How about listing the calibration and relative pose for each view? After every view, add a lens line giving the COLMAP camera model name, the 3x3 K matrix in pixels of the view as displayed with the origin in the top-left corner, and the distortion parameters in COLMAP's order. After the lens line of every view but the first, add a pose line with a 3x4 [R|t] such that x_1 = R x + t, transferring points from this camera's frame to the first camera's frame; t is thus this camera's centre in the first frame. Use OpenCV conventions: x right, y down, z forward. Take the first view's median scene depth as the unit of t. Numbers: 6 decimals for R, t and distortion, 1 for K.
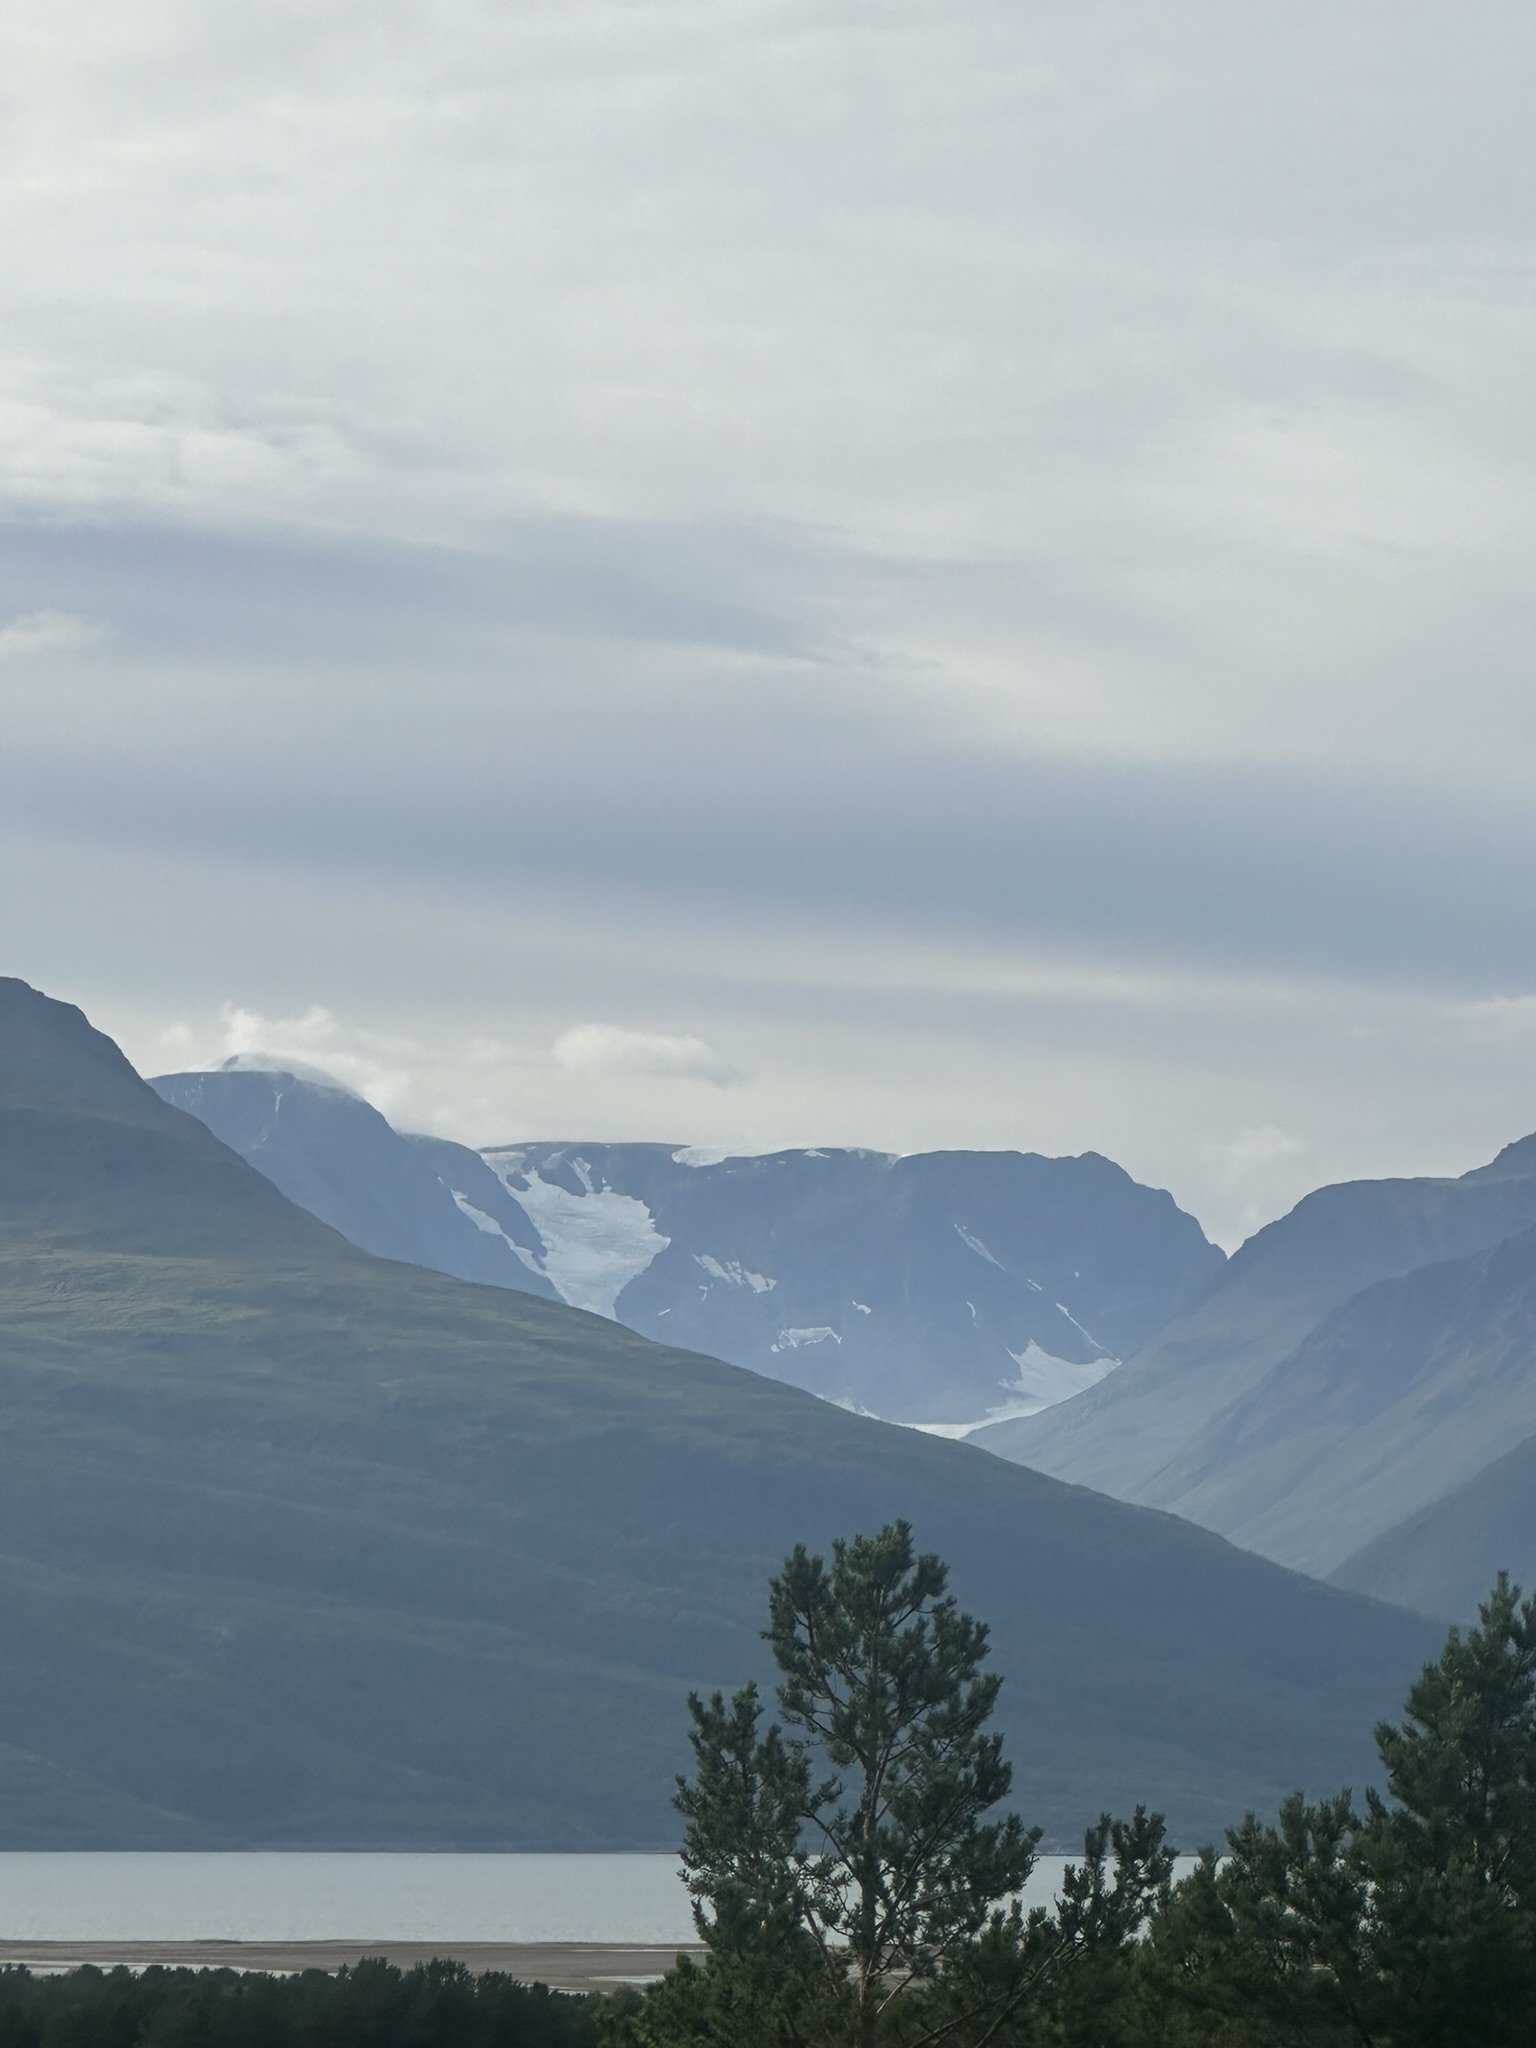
lens RADIAL K [[10474.2, 0, 767.3], [0, 10474.2, 1024.0], [0, 0, 1]] dist [-0.469078, 0.000000]
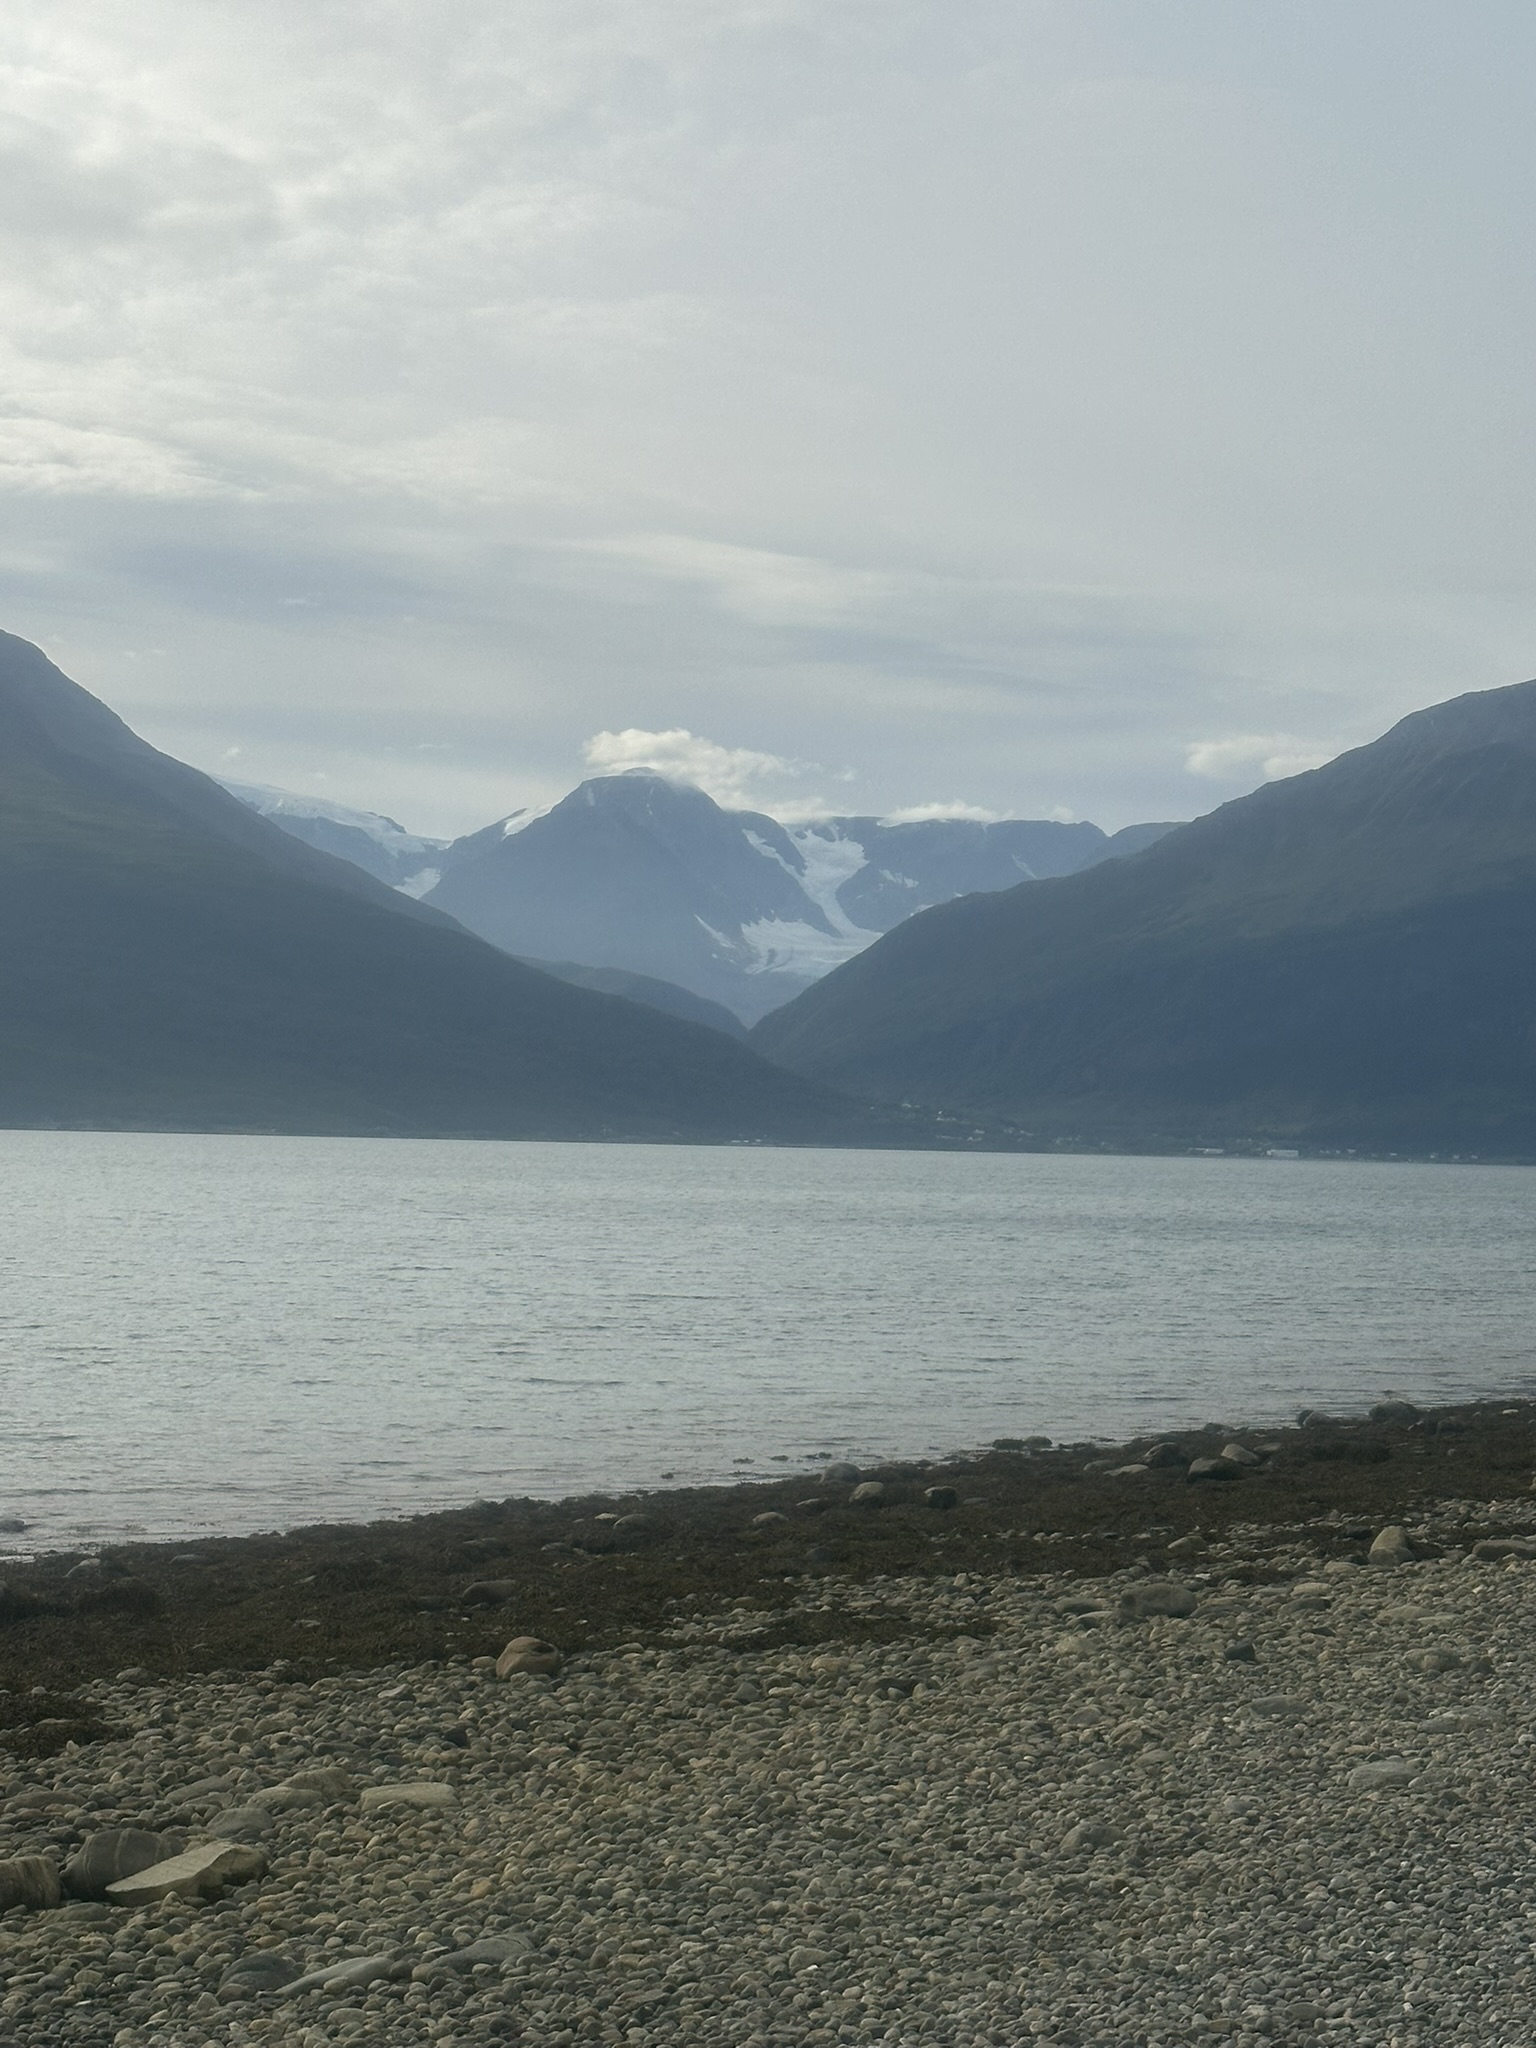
lens RADIAL K [[3483.9, 0, 766.9], [0, 3483.9, 1023.0], [0, 0, 1]] dist [-0.018609, 0.000000]
pose [[0.981210, 0.009259, -0.192721, 0.103141], [-0.000180, 0.998891, 0.047075, 0.019807], [0.192943, -0.046156, 0.980124, 0.319499]]
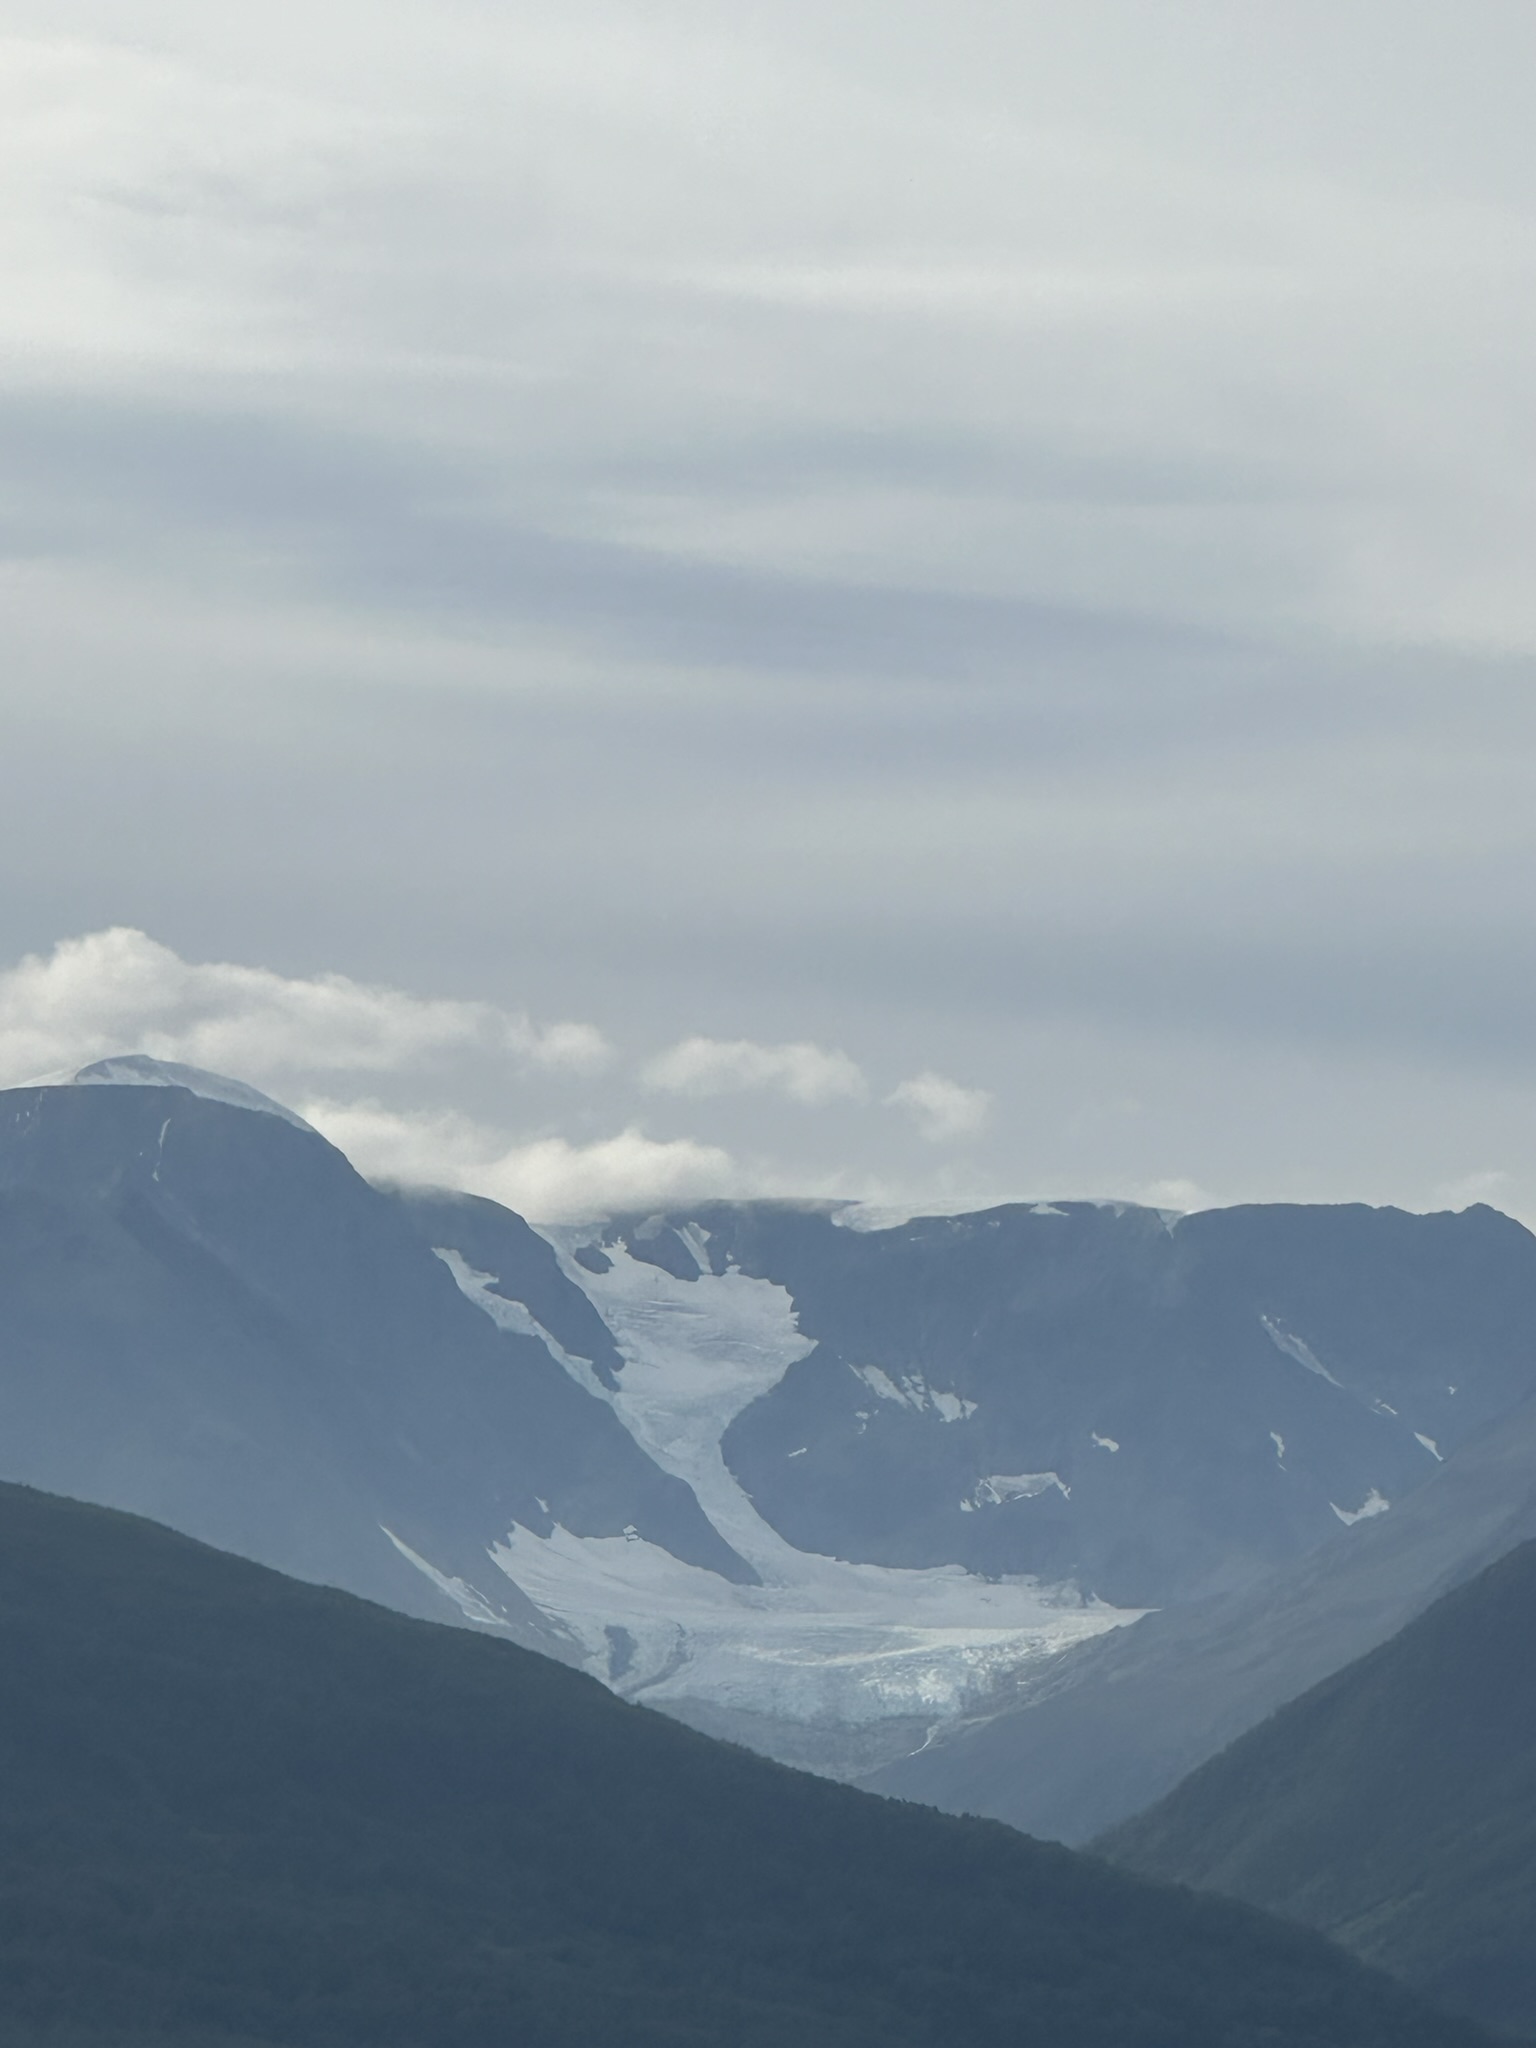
lens RADIAL K [[11783.6, 0, 777.9], [0, 11783.6, 1016.1], [0, 0, 1]] dist [-0.946038, 0.000000]
pose [[0.994447, -0.014752, -0.104198, 0.064839], [0.012692, 0.999711, -0.020410, 0.015062], [0.104469, 0.018974, 0.994347, 0.266816]]
